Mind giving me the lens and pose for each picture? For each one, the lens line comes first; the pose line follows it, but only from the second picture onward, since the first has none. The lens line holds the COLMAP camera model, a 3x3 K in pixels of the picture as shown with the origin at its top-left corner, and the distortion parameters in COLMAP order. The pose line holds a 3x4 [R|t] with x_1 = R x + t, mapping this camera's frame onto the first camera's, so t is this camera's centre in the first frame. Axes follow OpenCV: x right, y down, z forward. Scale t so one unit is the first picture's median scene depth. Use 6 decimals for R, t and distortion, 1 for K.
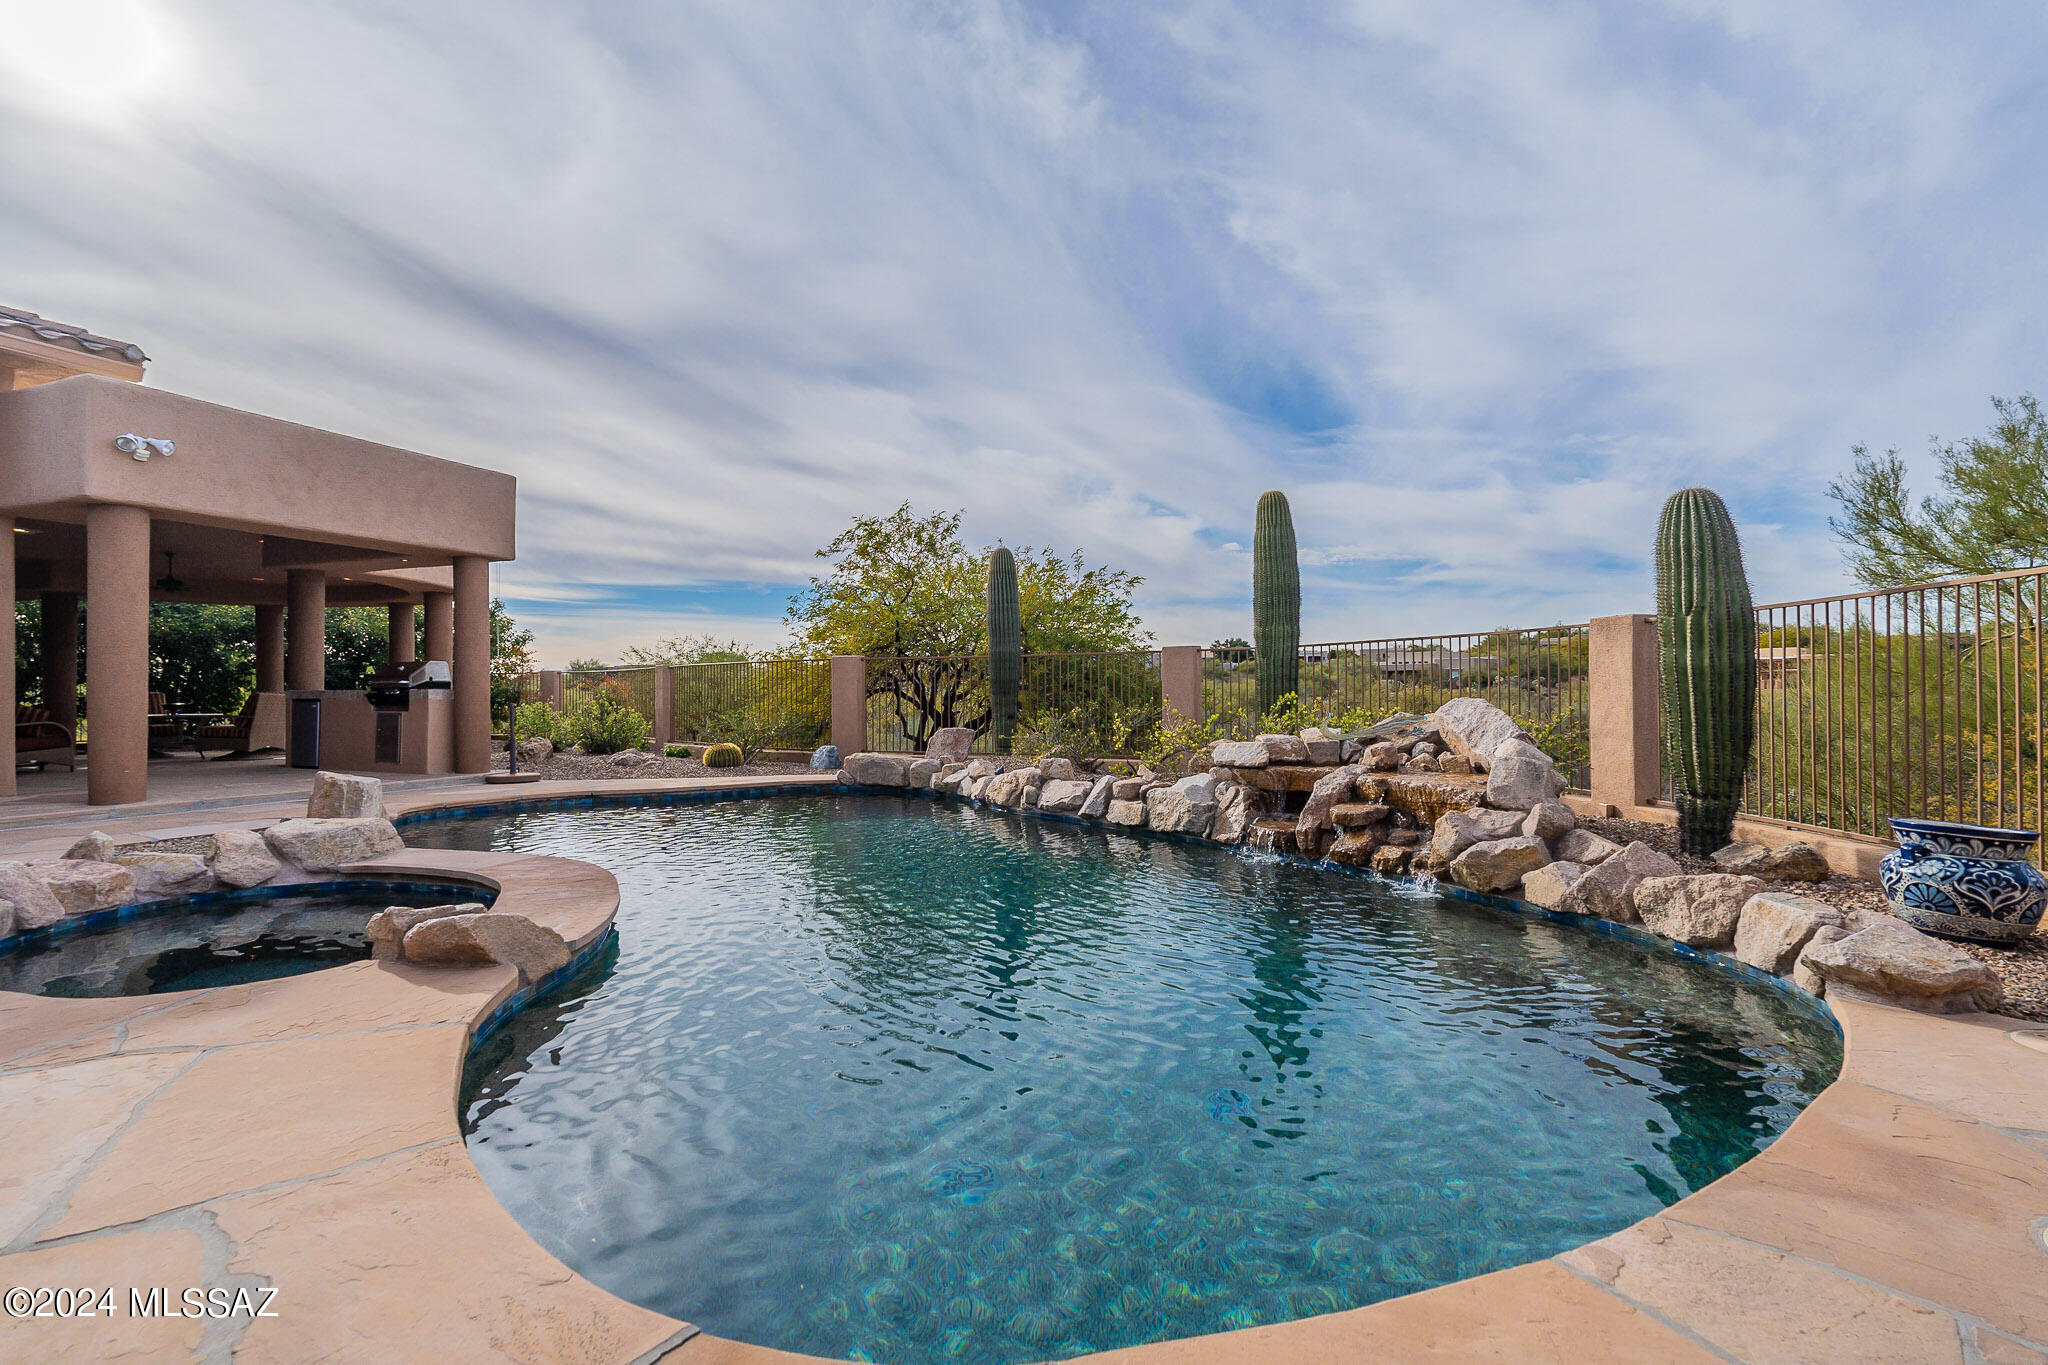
lens RADIAL K [[886.8, 0, 1025.3], [0, 886.8, 690.5], [0, 0, 1]] dist [0.001264, 0.000503]
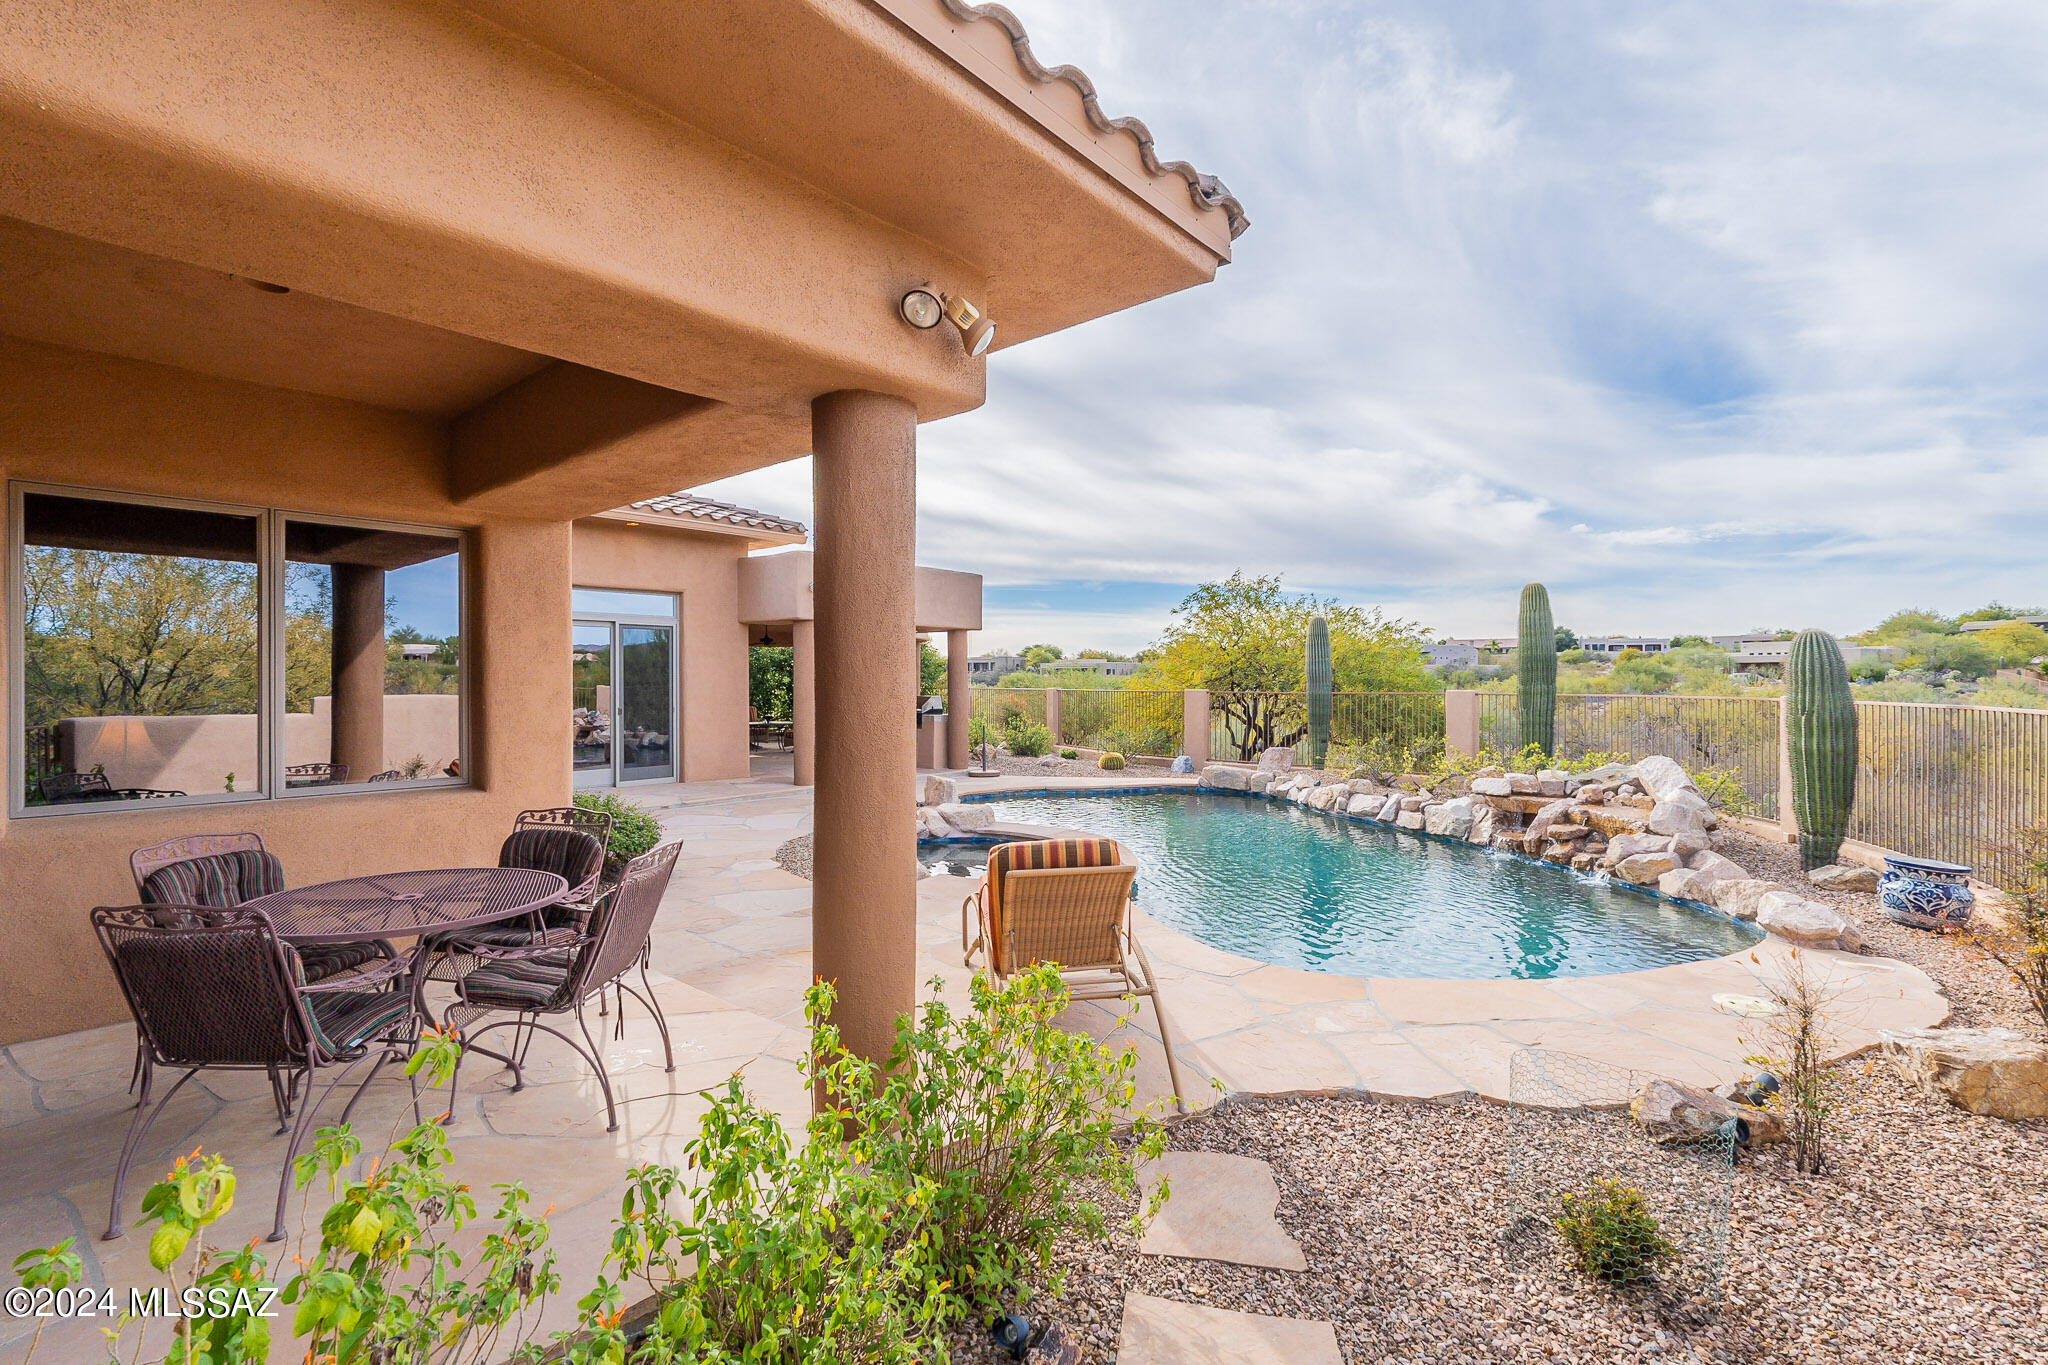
lens RADIAL K [[916.6, 0, 1018.9], [0, 916.6, 681.6], [0, 0, 1]] dist [0.002448, -0.000162]
pose [[0.950813, 0.005792, -0.309713, -0.040687], [0.001210, 0.999748, 0.022410, -0.145776], [0.309765, -0.021683, 0.950566, -0.746282]]
